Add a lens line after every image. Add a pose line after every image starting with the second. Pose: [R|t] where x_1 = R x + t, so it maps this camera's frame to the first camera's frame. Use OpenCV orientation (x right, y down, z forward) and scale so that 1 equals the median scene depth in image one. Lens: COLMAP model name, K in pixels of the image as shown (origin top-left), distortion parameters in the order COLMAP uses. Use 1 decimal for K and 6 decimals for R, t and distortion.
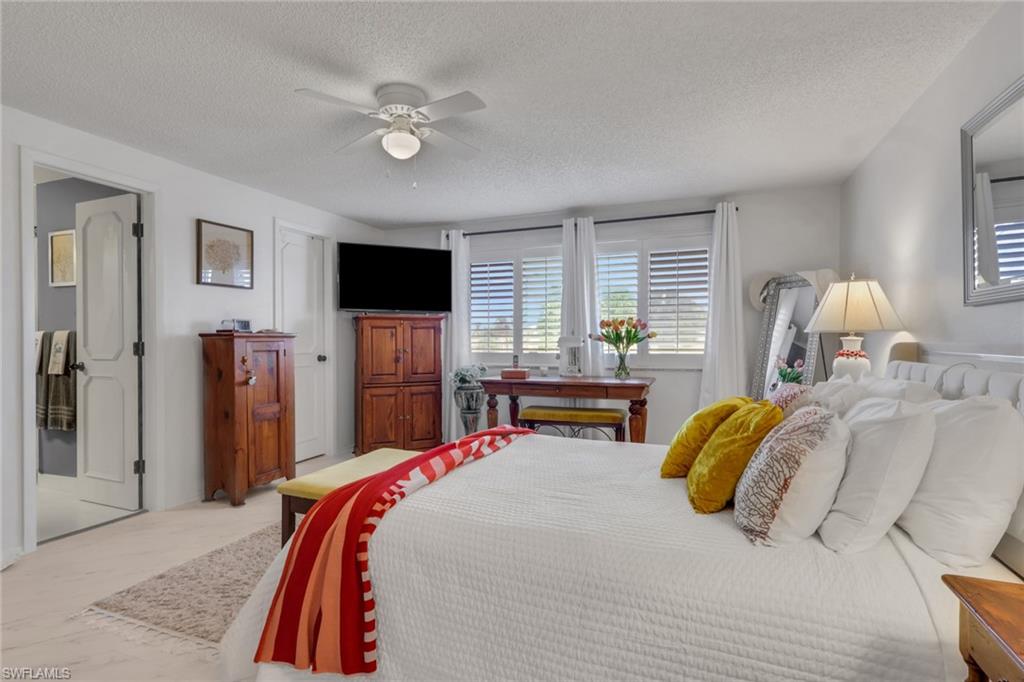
lens RADIAL K [[488.9, 0, 517.1], [0, 488.9, 338.4], [0, 0, 1]] dist [0.009524, -0.001980]
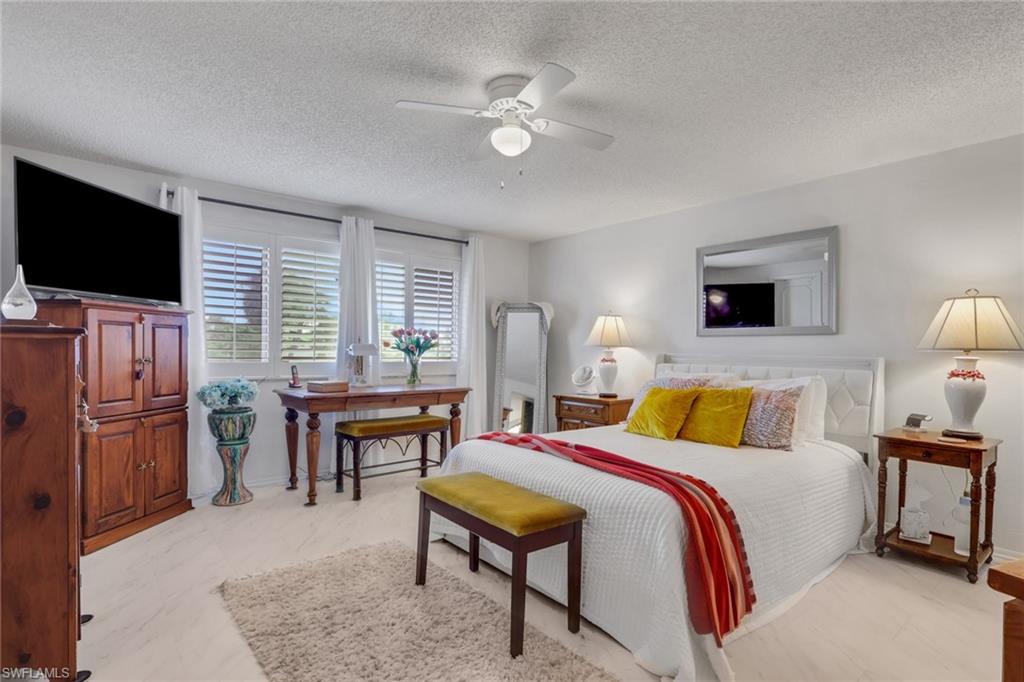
lens RADIAL K [[488.9, 0, 516.9], [0, 488.9, 349.7], [0, 0, 1]] dist [0.009524, -0.001980]
pose [[0.512288, 0.011713, 0.858734, -0.532835], [-0.017393, 0.999843, -0.003261, 0.004257], [-0.858637, -0.013266, 0.512412, 0.258506]]
